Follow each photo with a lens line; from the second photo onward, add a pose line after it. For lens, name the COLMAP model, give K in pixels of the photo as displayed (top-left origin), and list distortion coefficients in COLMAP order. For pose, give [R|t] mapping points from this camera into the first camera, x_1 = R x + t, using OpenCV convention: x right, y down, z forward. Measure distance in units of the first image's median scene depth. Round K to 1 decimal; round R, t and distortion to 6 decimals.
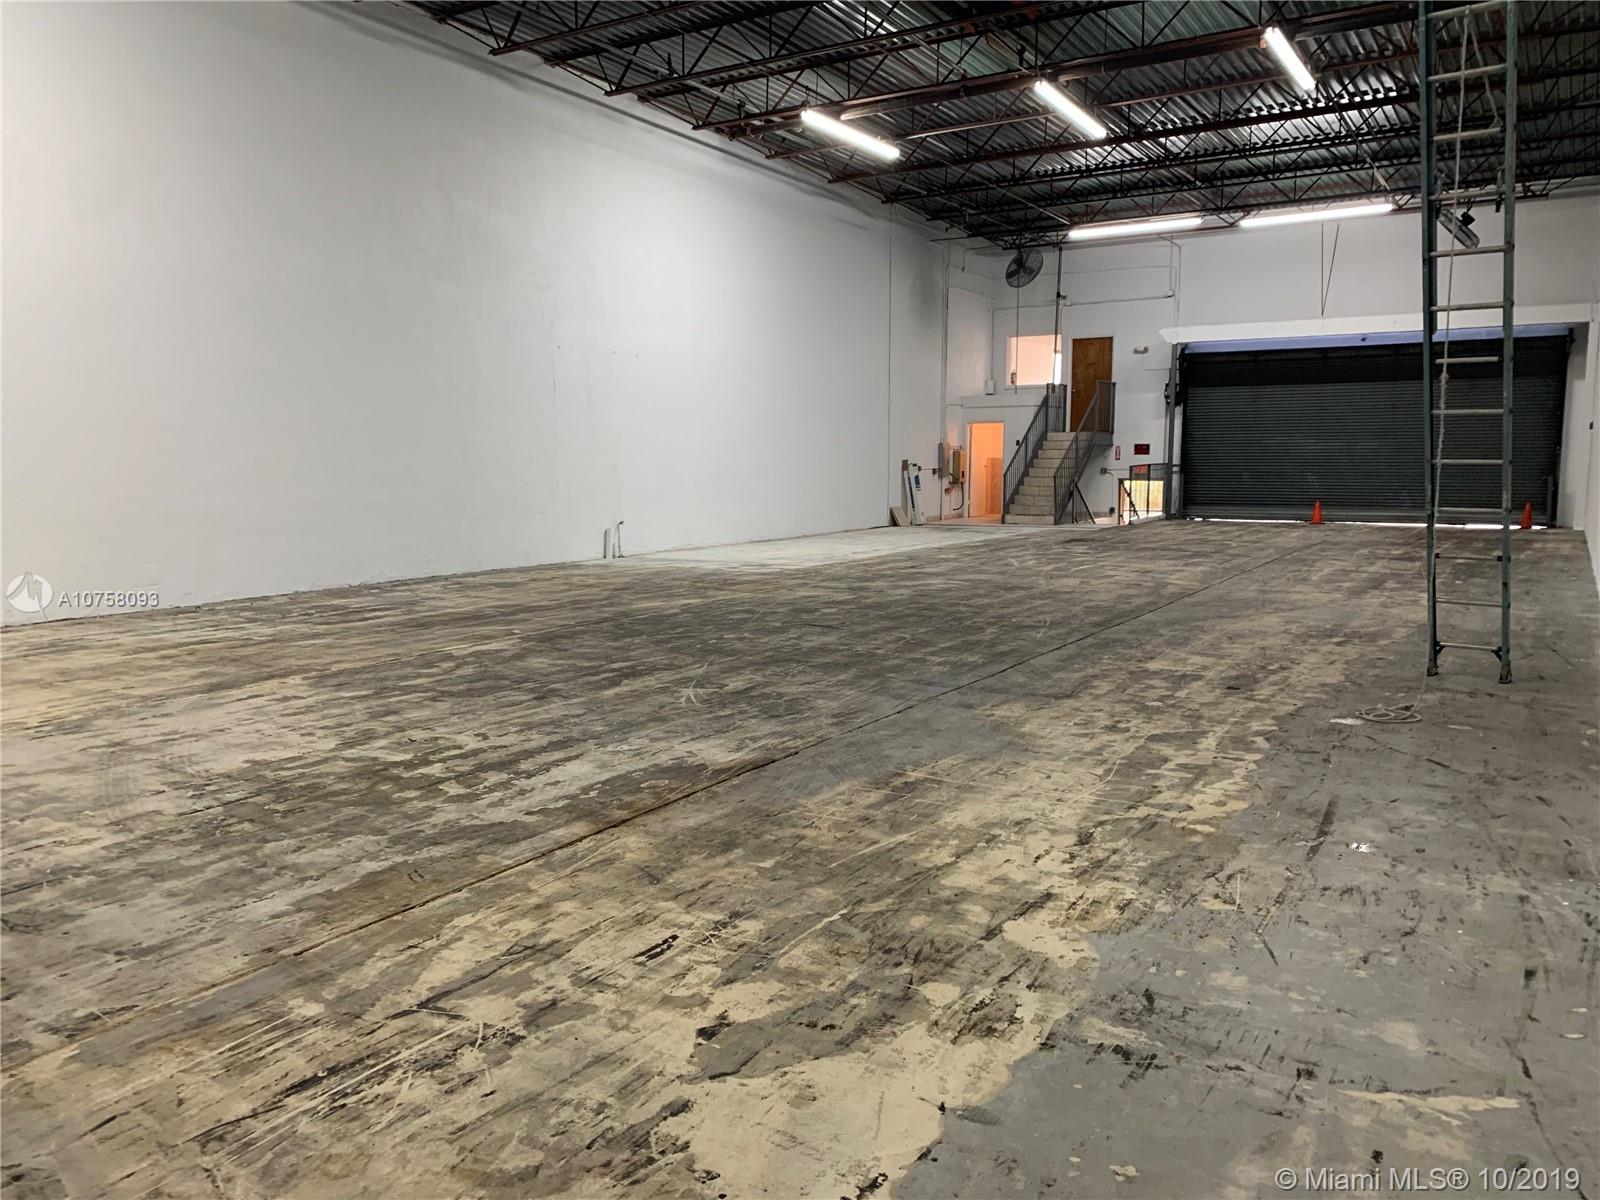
lens RADIAL K [[1210.0, 0, 800.0], [0, 1210.0, 600.0], [0, 0, 1]] dist [0.035389, -0.046272]
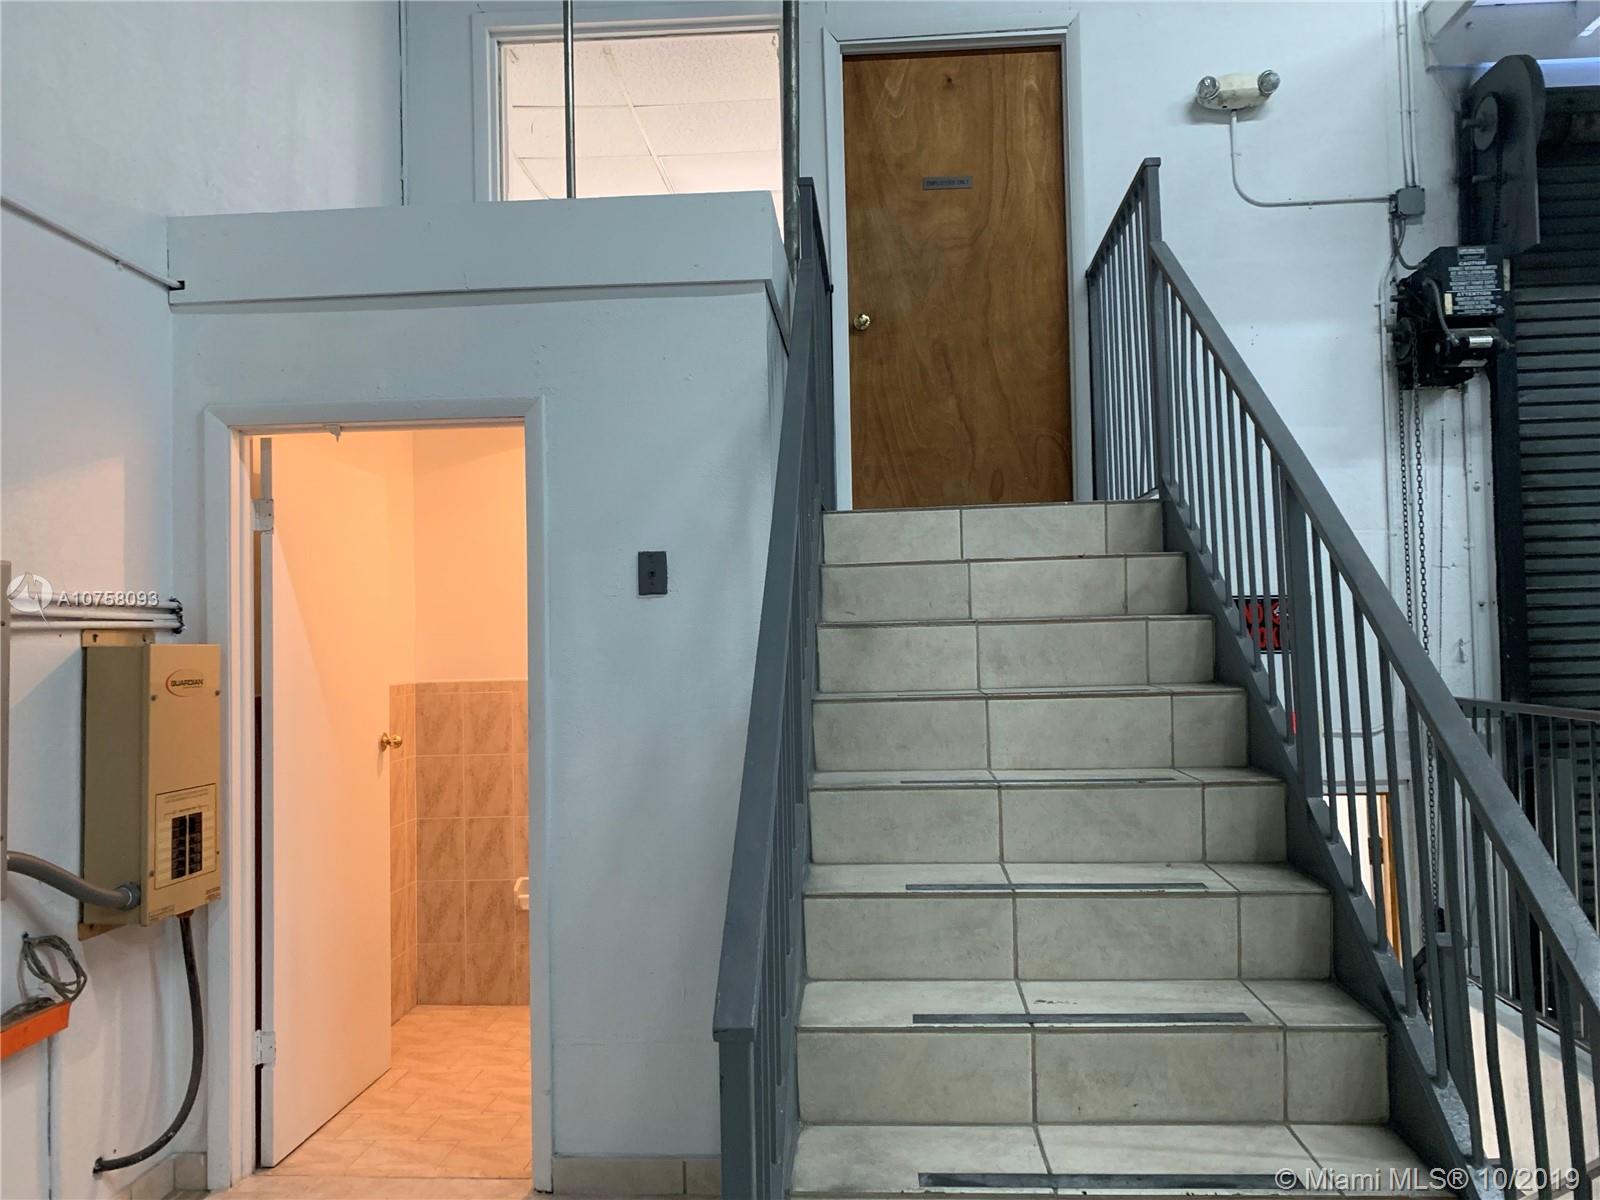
lens RADIAL K [[1210.0, 0, 800.0], [0, 1210.0, 600.0], [0, 0, 1]] dist [0.035389, -0.046272]
pose [[0.884870, -0.001806, 0.465835, 0.428536], [0.074617, 0.987630, -0.137907, -0.345690], [-0.459823, 0.156789, 0.874059, 2.808588]]
